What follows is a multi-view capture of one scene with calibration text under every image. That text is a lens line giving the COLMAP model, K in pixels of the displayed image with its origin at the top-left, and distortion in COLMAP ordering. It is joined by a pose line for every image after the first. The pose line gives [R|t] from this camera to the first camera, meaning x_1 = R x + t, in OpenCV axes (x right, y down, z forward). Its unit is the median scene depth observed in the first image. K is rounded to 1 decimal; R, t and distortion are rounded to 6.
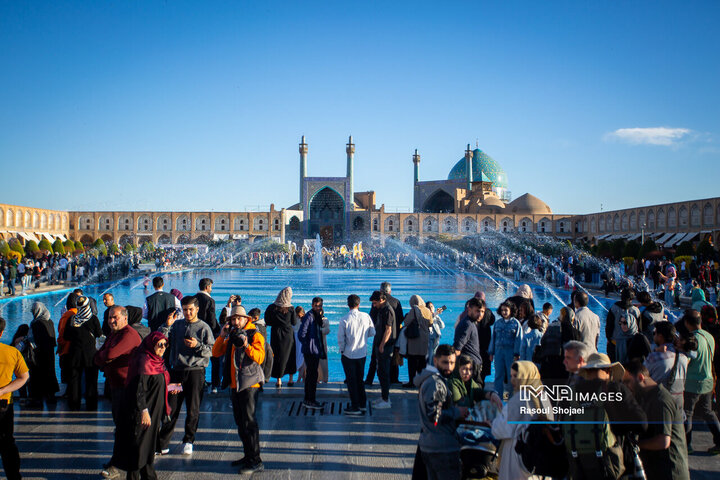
lens RADIAL K [[2122.2, 0, 360.0], [0, 2122.2, 240.0], [0, 0, 1]] dist [0.082702, -1.092964]
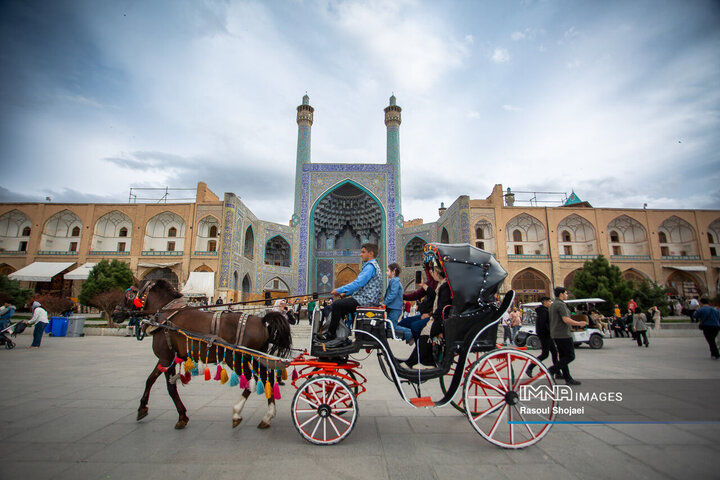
lens RADIAL K [[348.6, 0, 352.5], [0, 348.6, 240.5], [0, 0, 1]] dist [-0.000599, -0.000271]
pose [[0.999810, 0.005582, 0.018658, -0.016072], [-0.001740, 0.979812, -0.199911, 0.004861], [-0.019398, 0.199841, 0.979636, 0.914821]]
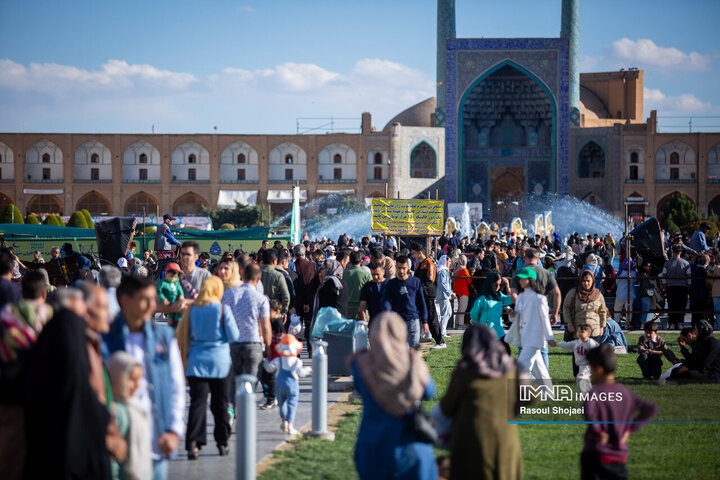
lens RADIAL K [[2562.6, 0, 360.0], [0, 2562.6, 240.0], [0, 0, 1]] dist [0.290328, 0.269137]
pose [[0.998265, -0.003789, -0.058763, -0.015123], [0.004426, 0.999933, 0.010714, 0.001359], [0.058719, -0.010955, 0.998214, 0.538622]]
